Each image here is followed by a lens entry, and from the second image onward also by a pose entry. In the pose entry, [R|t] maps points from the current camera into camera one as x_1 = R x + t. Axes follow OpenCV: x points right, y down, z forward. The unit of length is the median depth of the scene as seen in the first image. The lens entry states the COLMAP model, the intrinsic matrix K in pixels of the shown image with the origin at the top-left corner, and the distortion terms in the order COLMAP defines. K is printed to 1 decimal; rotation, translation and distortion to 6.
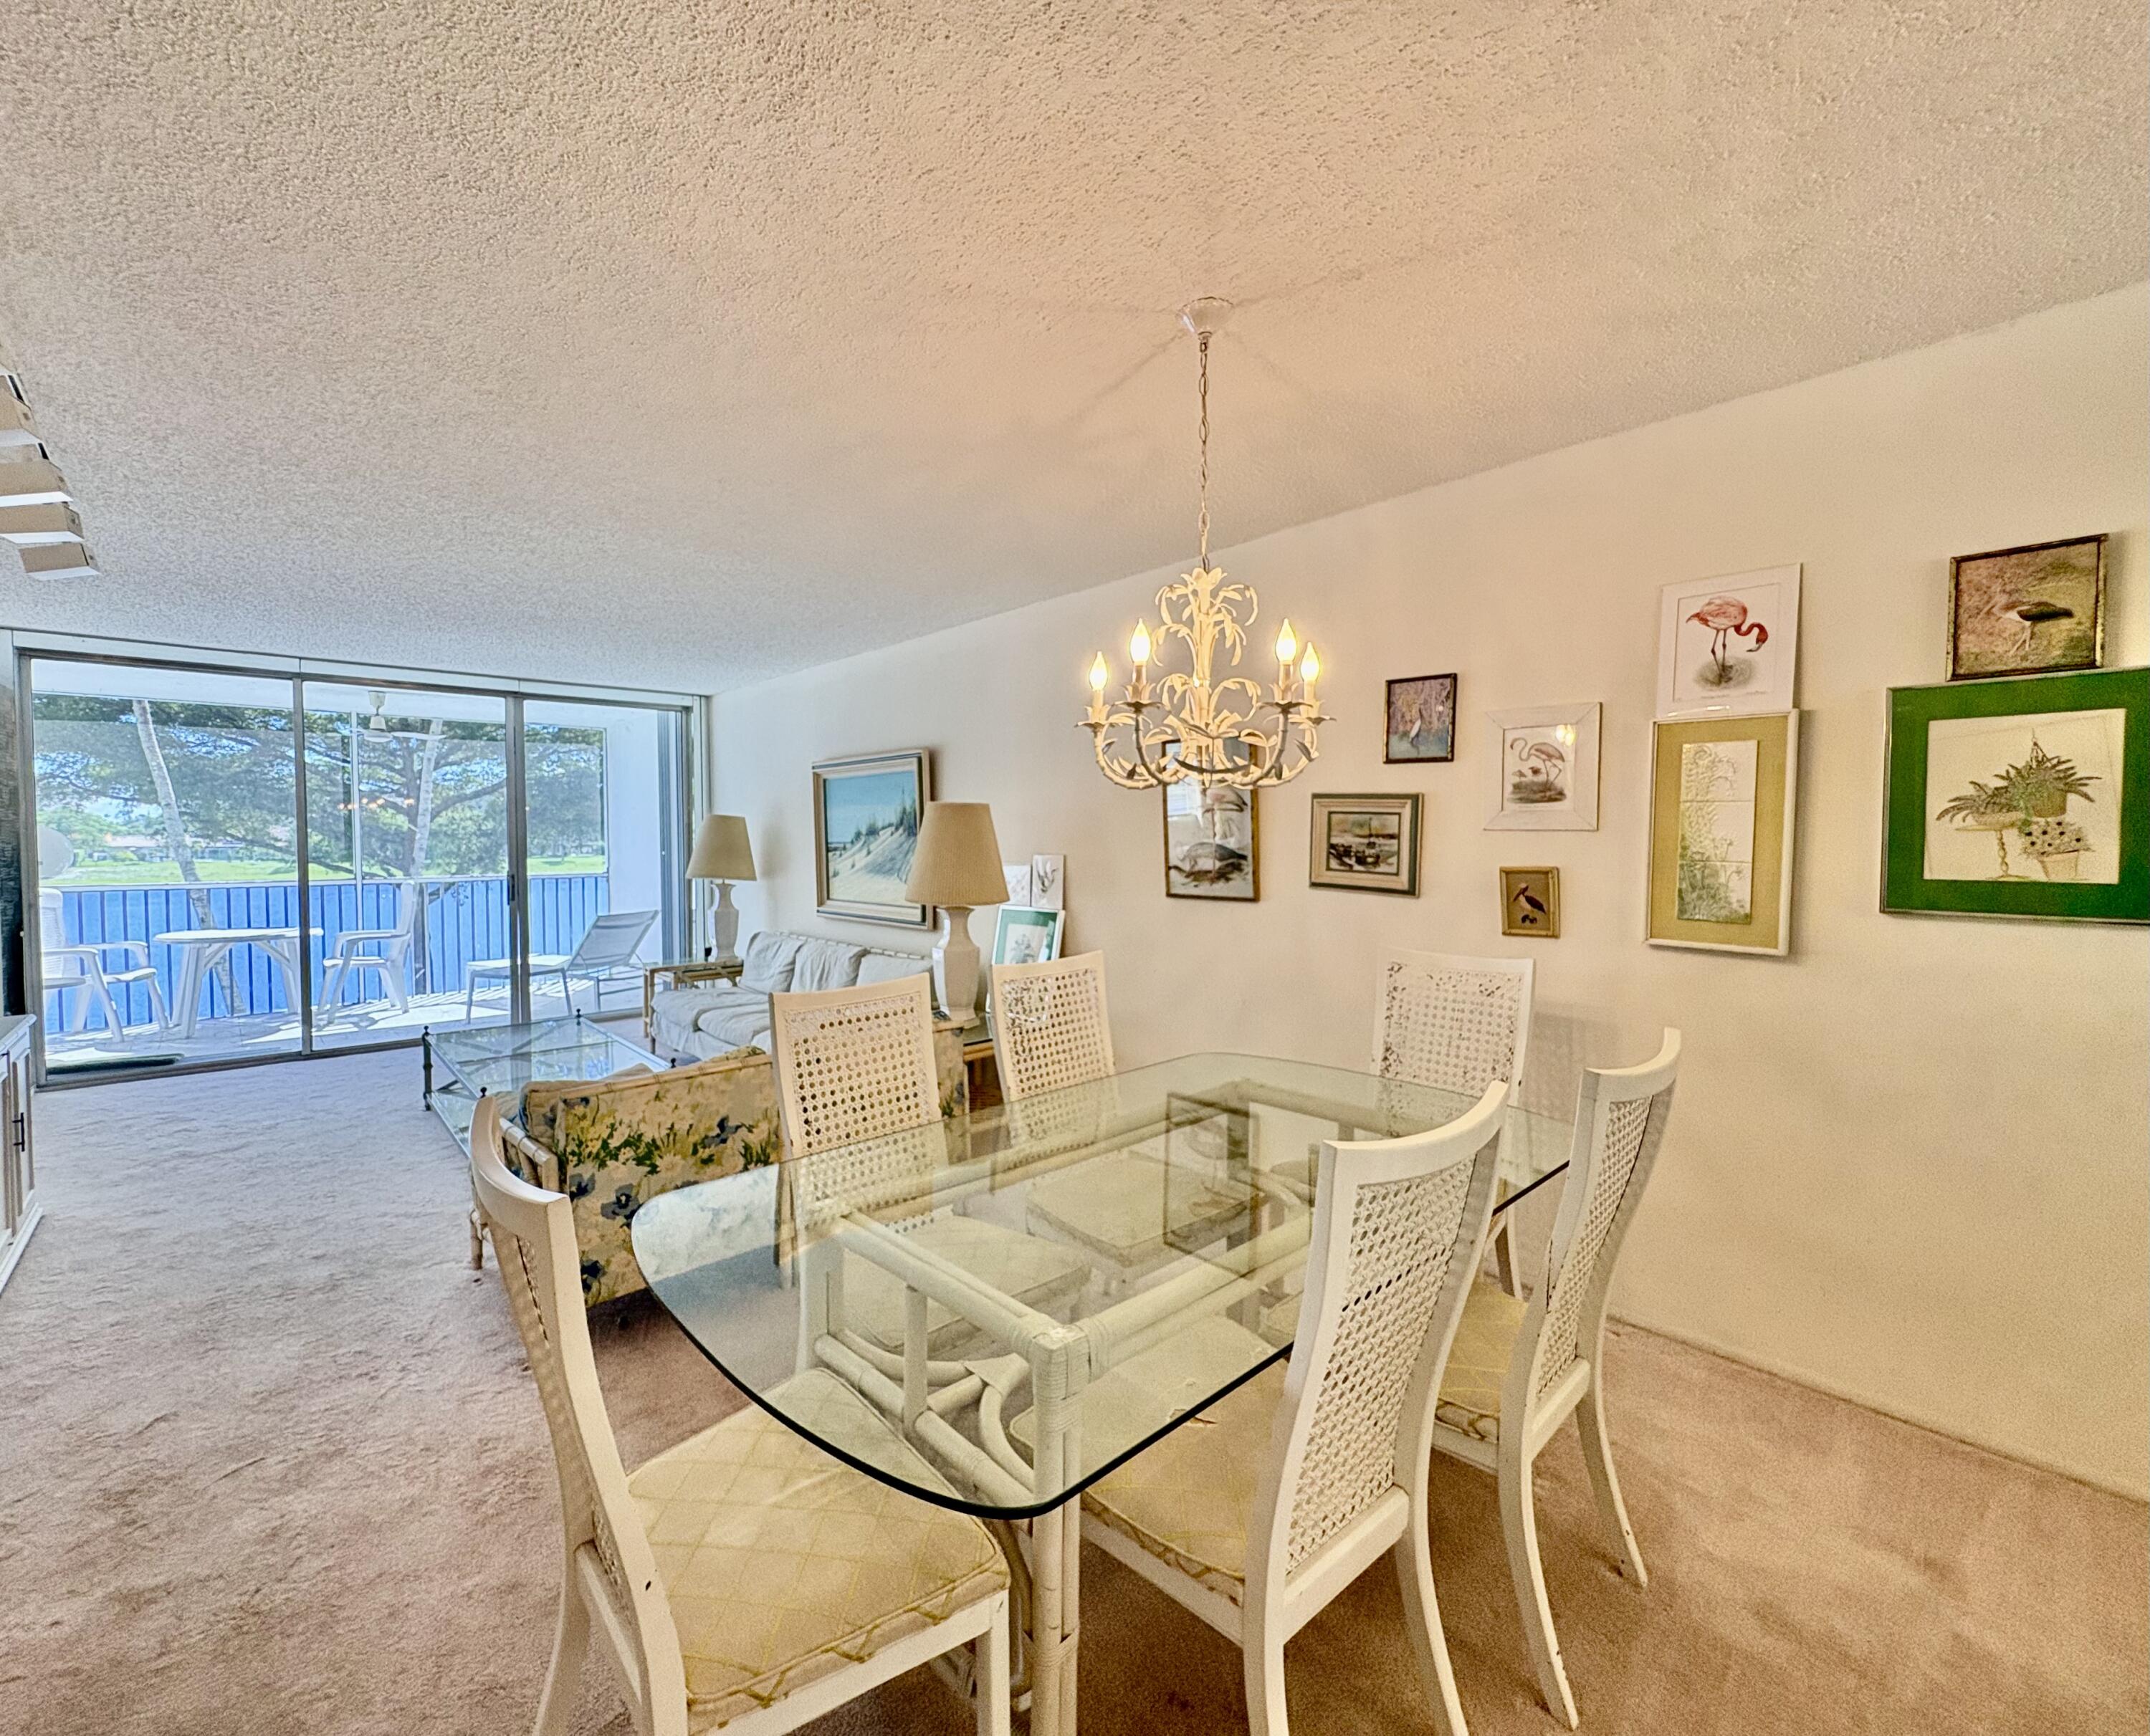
lens RADIAL K [[925.1, 0, 1006.4], [0, 925.1, 857.8], [0, 0, 1]] dist [-0.014163, 0.000941]
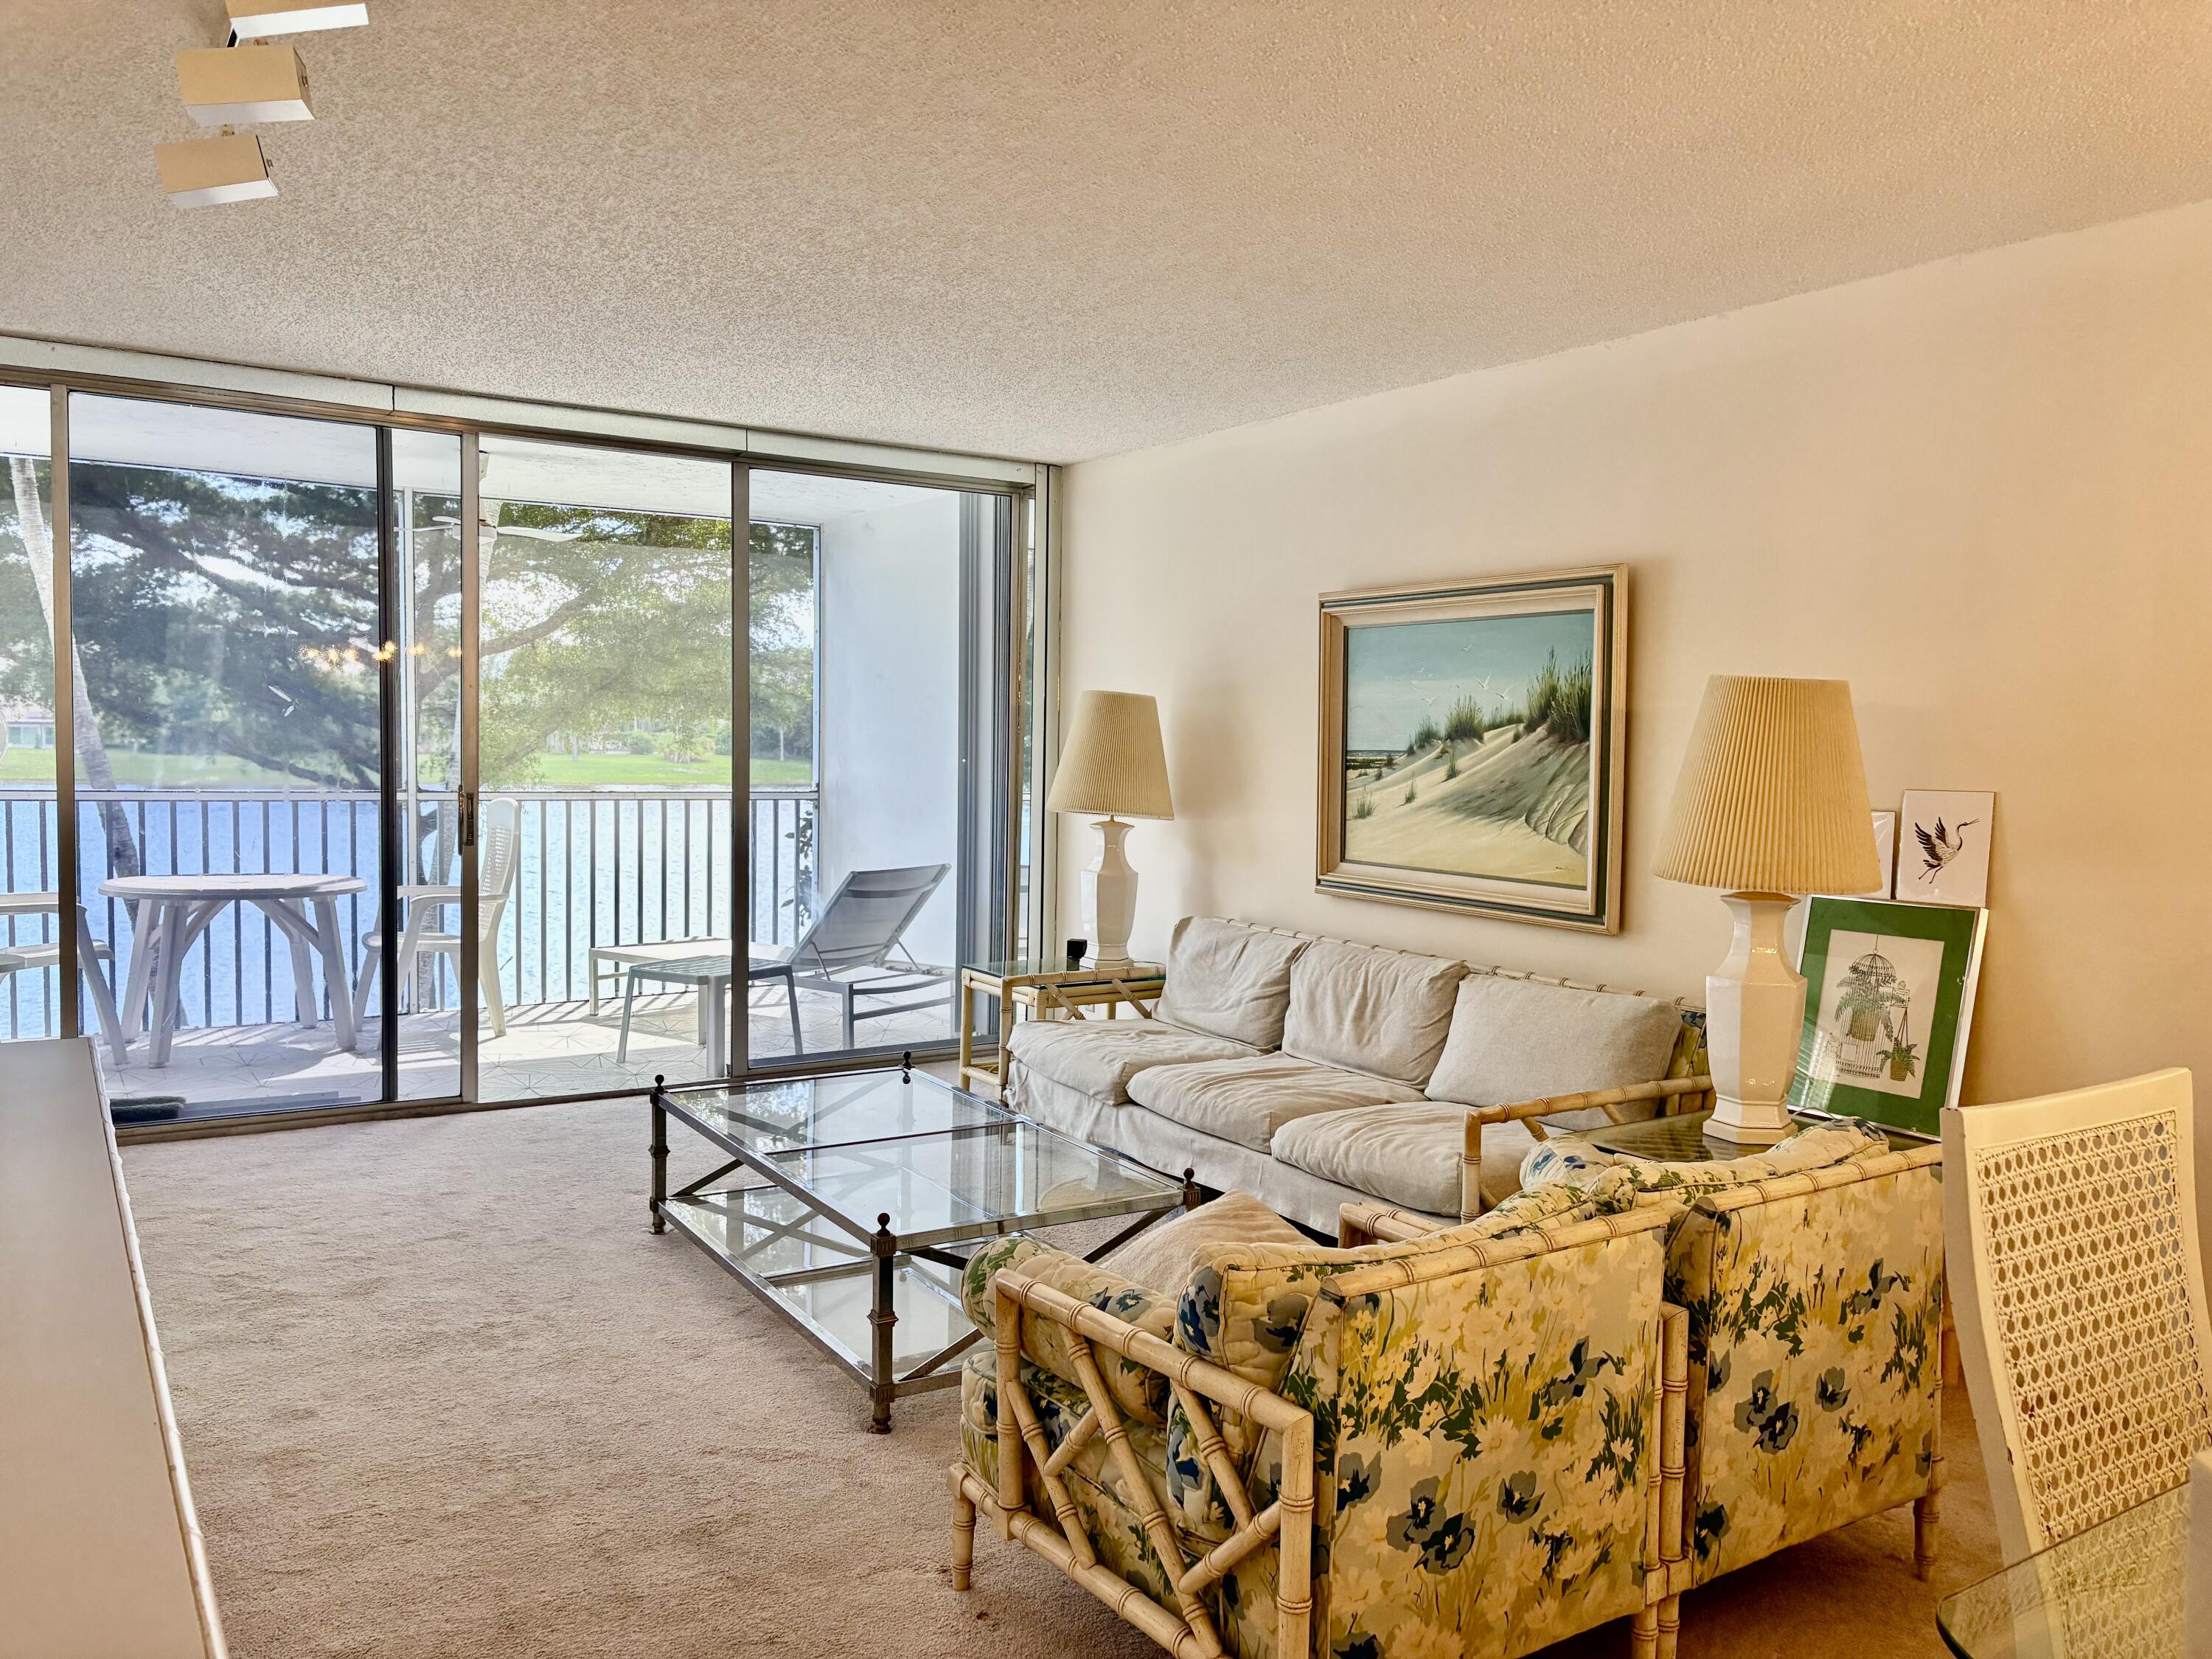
lens RADIAL K [[1663.9, 0, 1098.4], [0, 1663.9, 843.4], [0, 0, 1]] dist [0.067340, -0.104193]
pose [[0.990488, 0.031289, -0.133994, -0.397769], [-0.025528, 0.998683, 0.044497, -0.004527], [0.135210, -0.040653, 0.989983, 0.113735]]
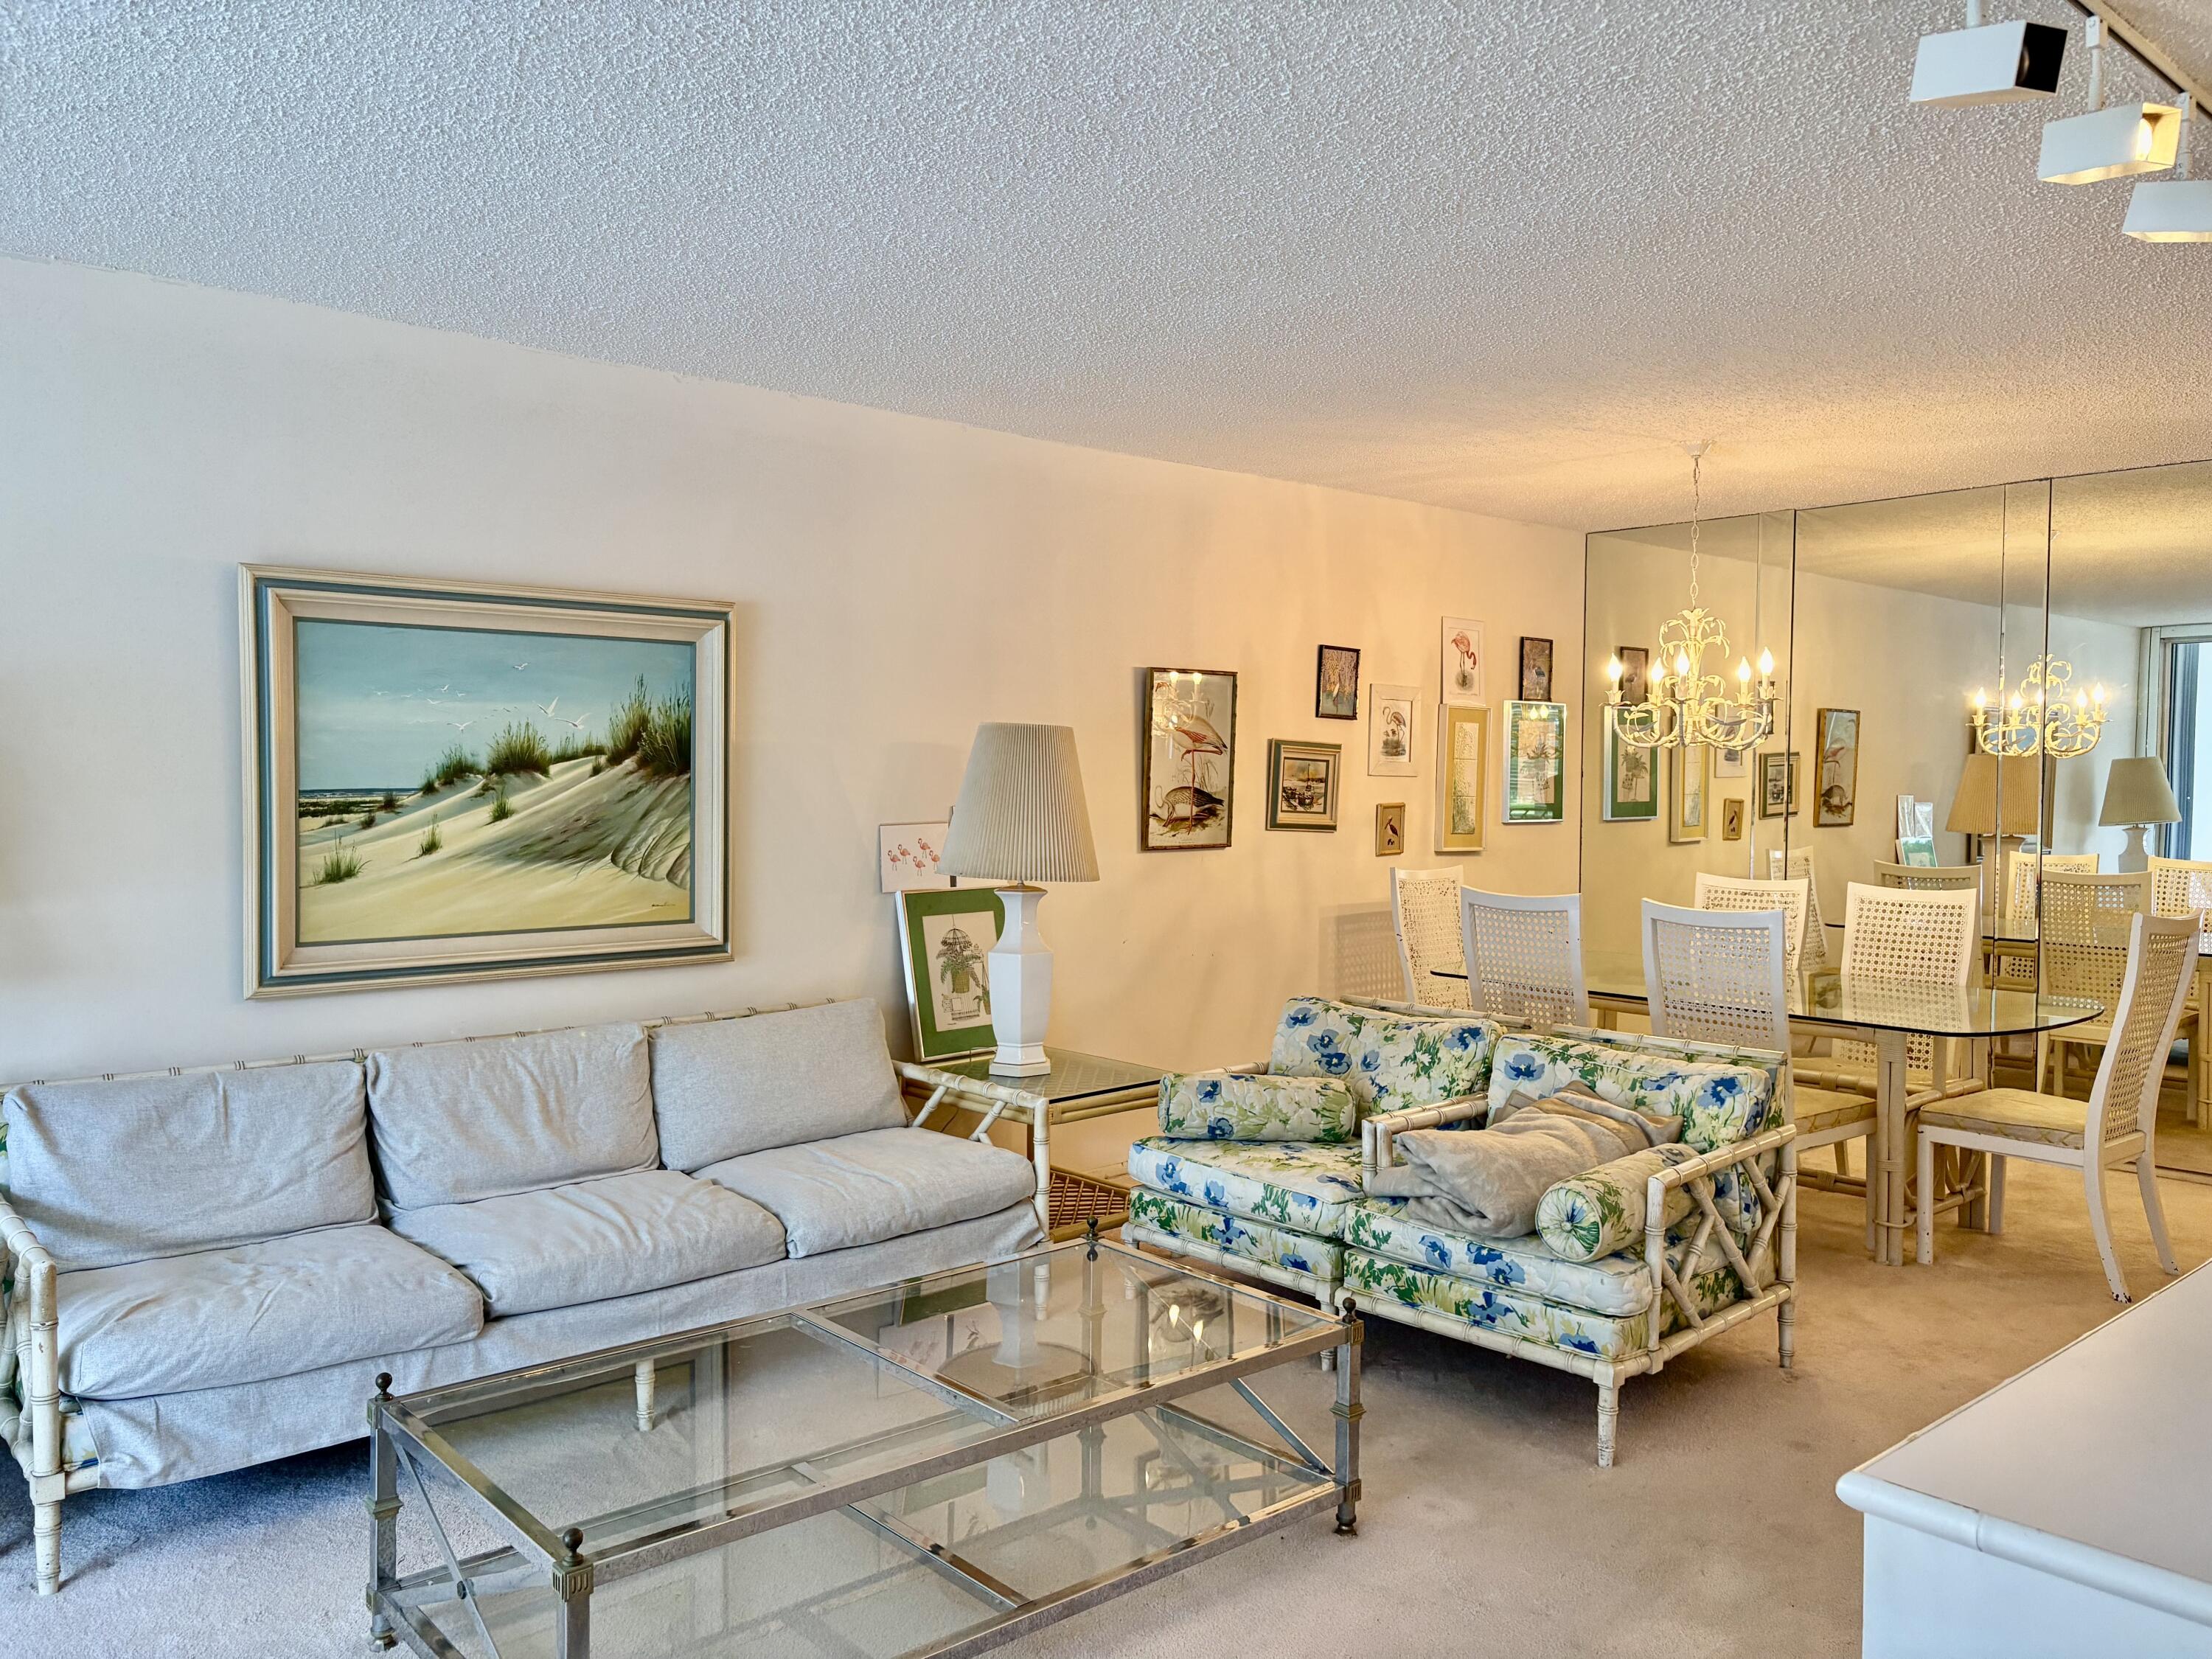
lens RADIAL K [[1663.9, 0, 1098.4], [0, 1663.9, 843.4], [0, 0, 1]] dist [0.067340, -0.104193]
pose [[-0.023582, -0.038358, 0.998986, -1.697369], [0.016988, 0.999104, 0.038764, -0.030474], [-0.999578, 0.017885, -0.022909, 1.357241]]
